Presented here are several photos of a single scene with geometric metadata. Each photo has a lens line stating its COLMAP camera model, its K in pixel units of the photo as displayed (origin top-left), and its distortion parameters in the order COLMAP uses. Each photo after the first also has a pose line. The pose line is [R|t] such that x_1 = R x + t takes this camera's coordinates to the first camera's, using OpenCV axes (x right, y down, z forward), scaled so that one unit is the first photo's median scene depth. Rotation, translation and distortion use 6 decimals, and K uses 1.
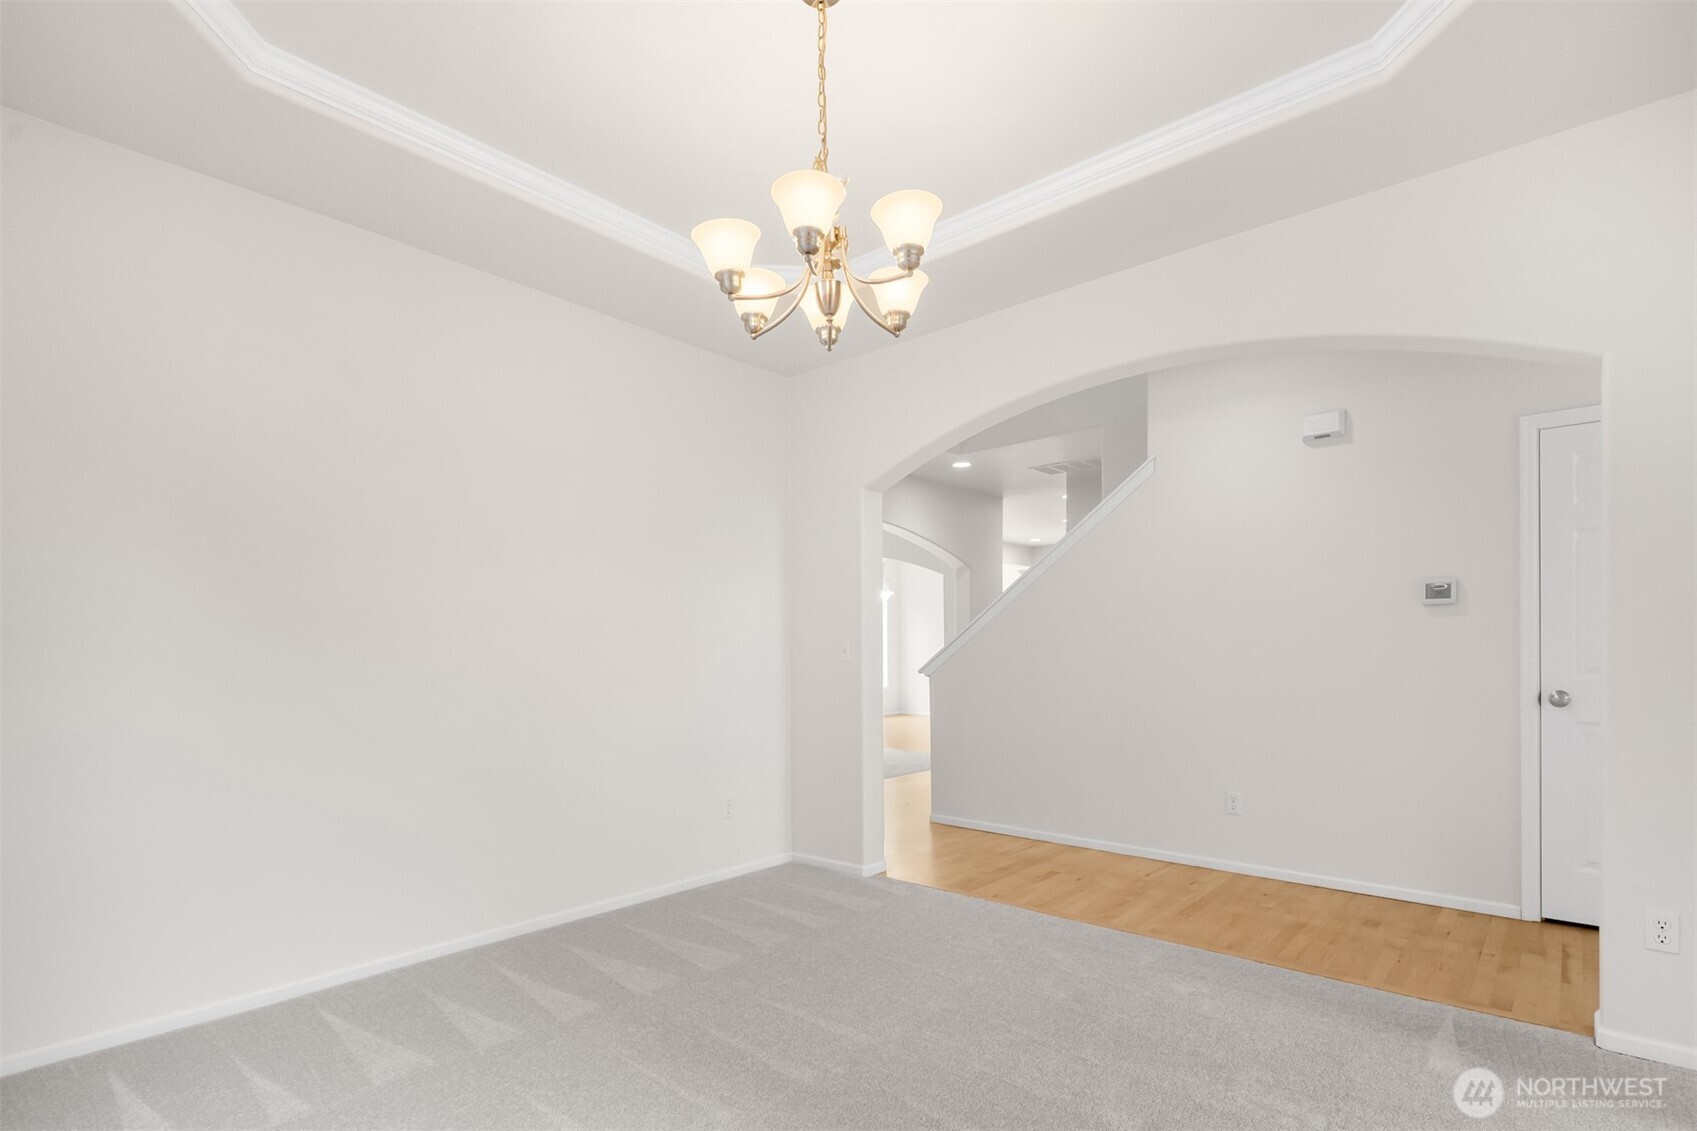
lens RADIAL K [[826.2, 0, 844.1], [0, 826.2, 642.2], [0, 0, 1]] dist [-0.000412, 0.000212]
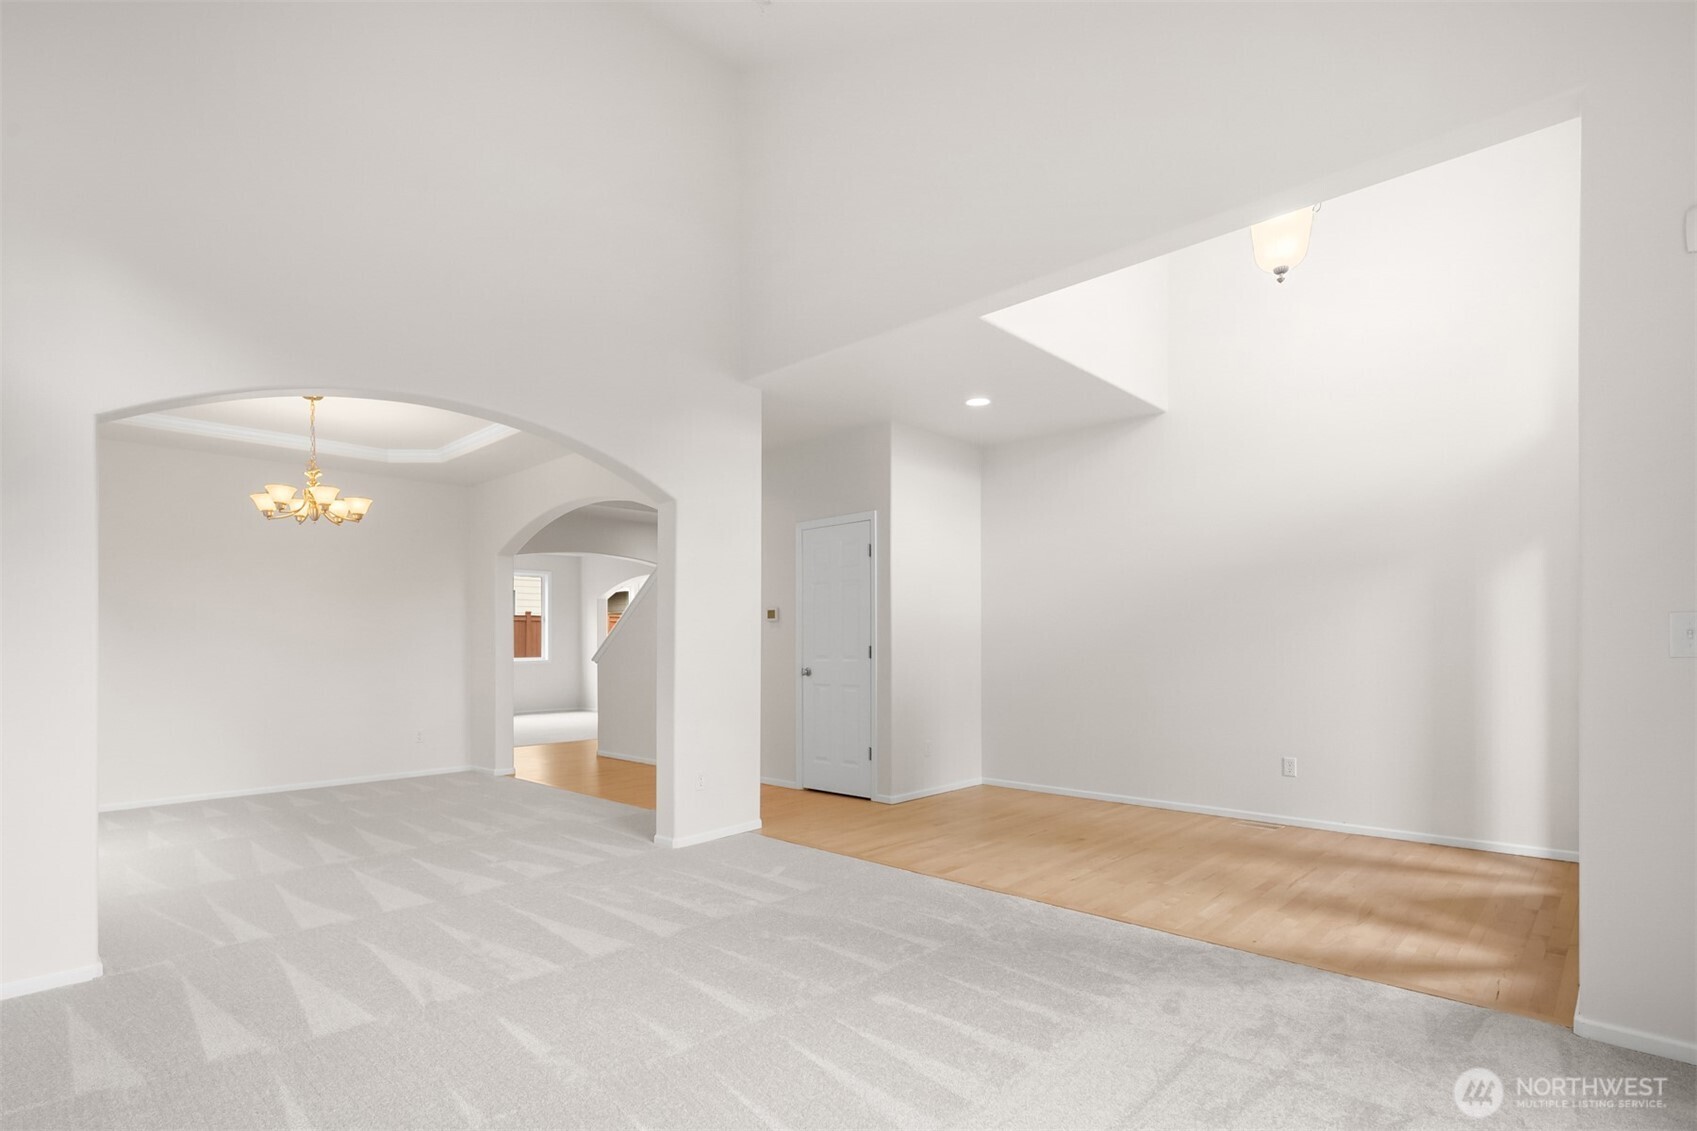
lens RADIAL K [[825.7, 0, 852.2], [0, 825.7, 611.1], [0, 0, 1]] dist [-0.000918, -0.000381]
pose [[0.999974, 0.003127, -0.006556, 0.816699], [-0.003295, 0.999662, -0.025786, -0.018646], [0.006473, 0.025806, 0.999646, -0.759561]]
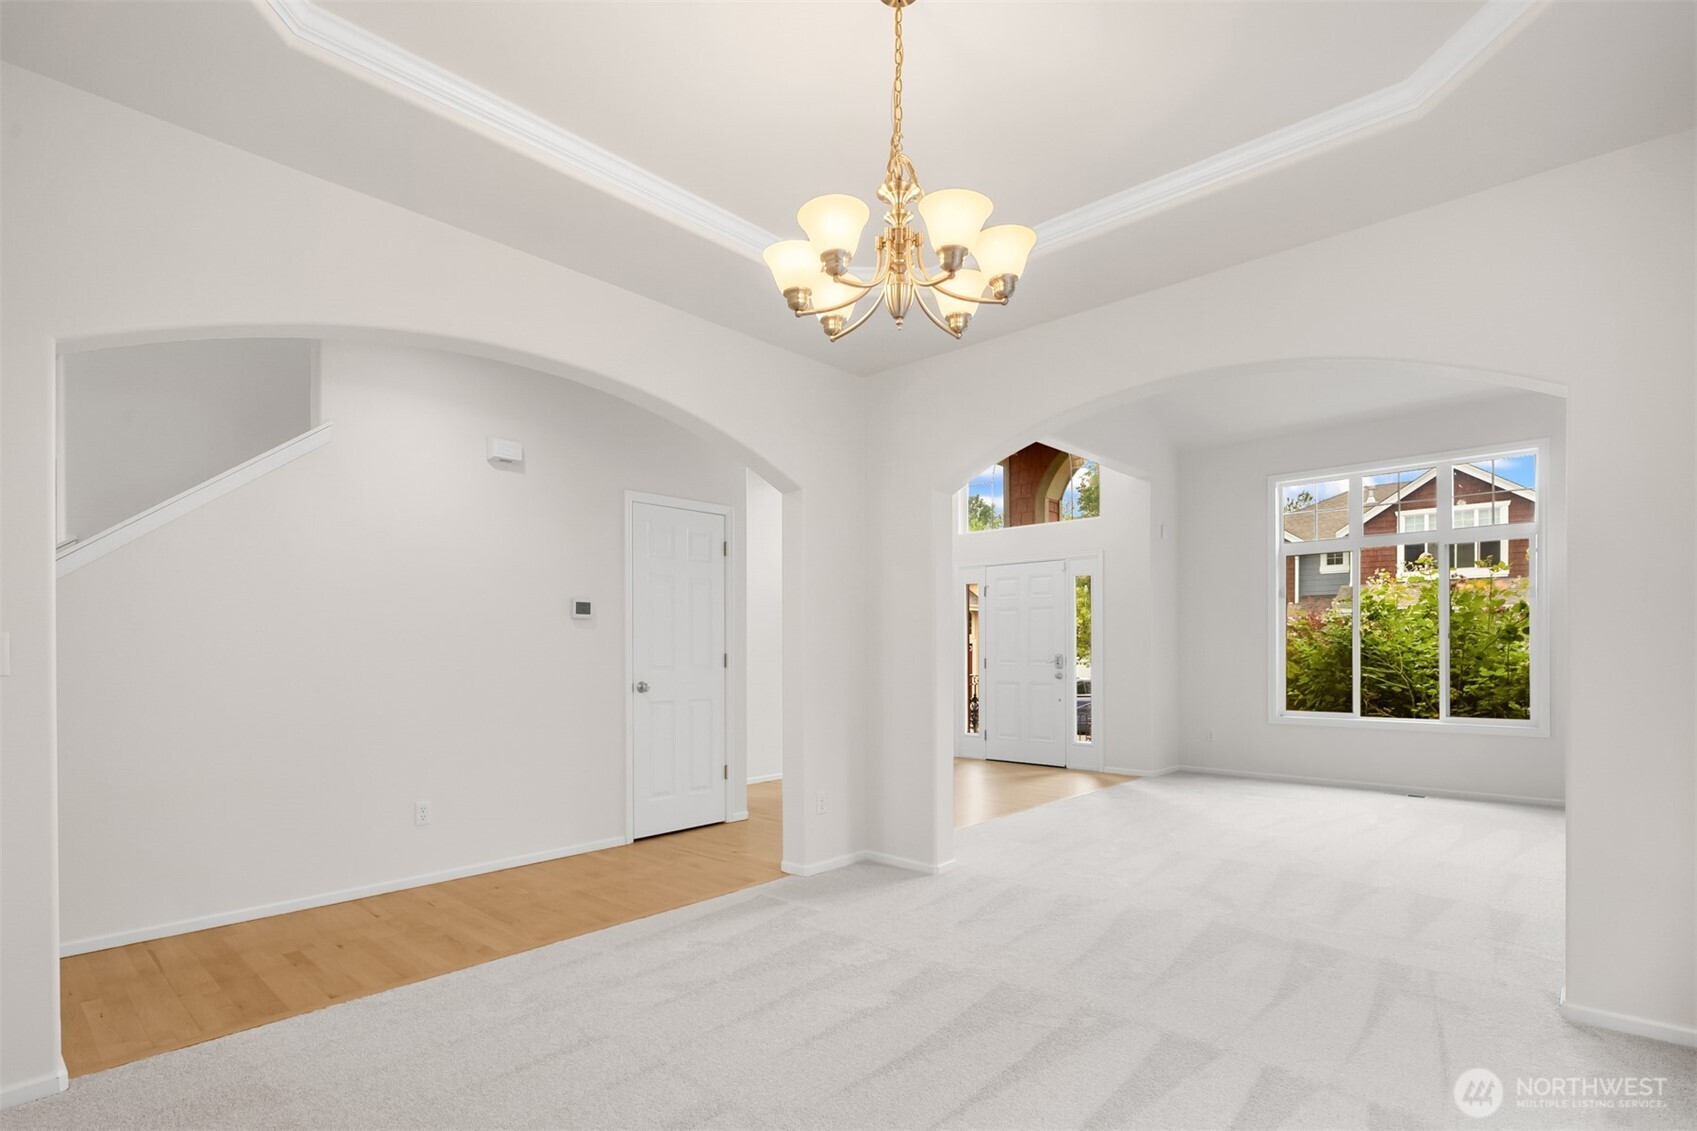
lens RADIAL K [[826.2, 0, 844.1], [0, 826.2, 642.2], [0, 0, 1]] dist [-0.000412, 0.000212]
pose [[-0.006357, 0.028751, 0.999566, -0.519053], [0.002198, 0.999585, -0.028737, 0.026579], [-0.999977, 0.002015, -0.006418, 0.546064]]
